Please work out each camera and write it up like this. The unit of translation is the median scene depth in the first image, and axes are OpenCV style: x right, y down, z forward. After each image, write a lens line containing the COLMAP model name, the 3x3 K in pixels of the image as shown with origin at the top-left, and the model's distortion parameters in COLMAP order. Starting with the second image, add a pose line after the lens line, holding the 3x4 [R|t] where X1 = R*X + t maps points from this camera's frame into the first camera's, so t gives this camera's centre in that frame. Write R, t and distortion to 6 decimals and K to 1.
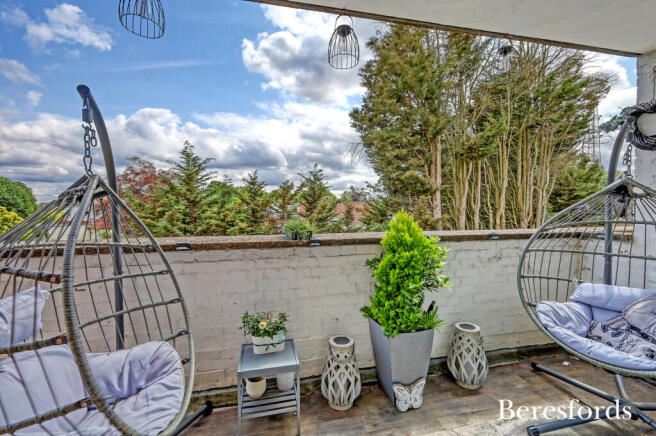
lens RADIAL K [[285.7, 0, 329.0], [0, 285.7, 210.2], [0, 0, 1]] dist [0.001271, 0.000505]
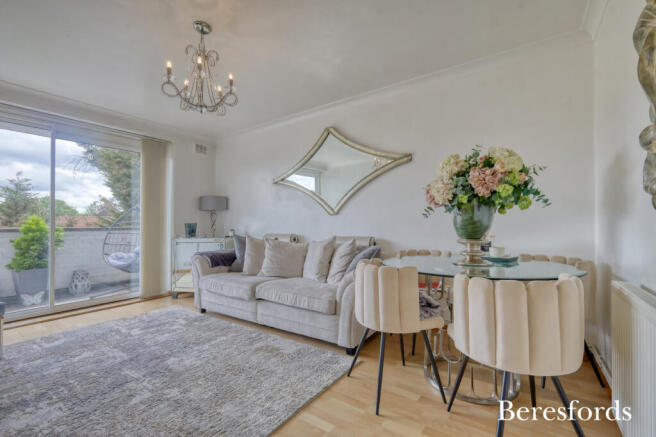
lens RADIAL K [[285.7, 0, 329.0], [0, 285.7, 210.7], [0, 0, 1]] dist [0.001271, 0.000505]
pose [[0.732880, 0.027233, 0.679813, 0.397884], [0.011287, 0.998574, -0.052170, 0.097777], [-0.680265, 0.045908, 0.731527, -2.000347]]
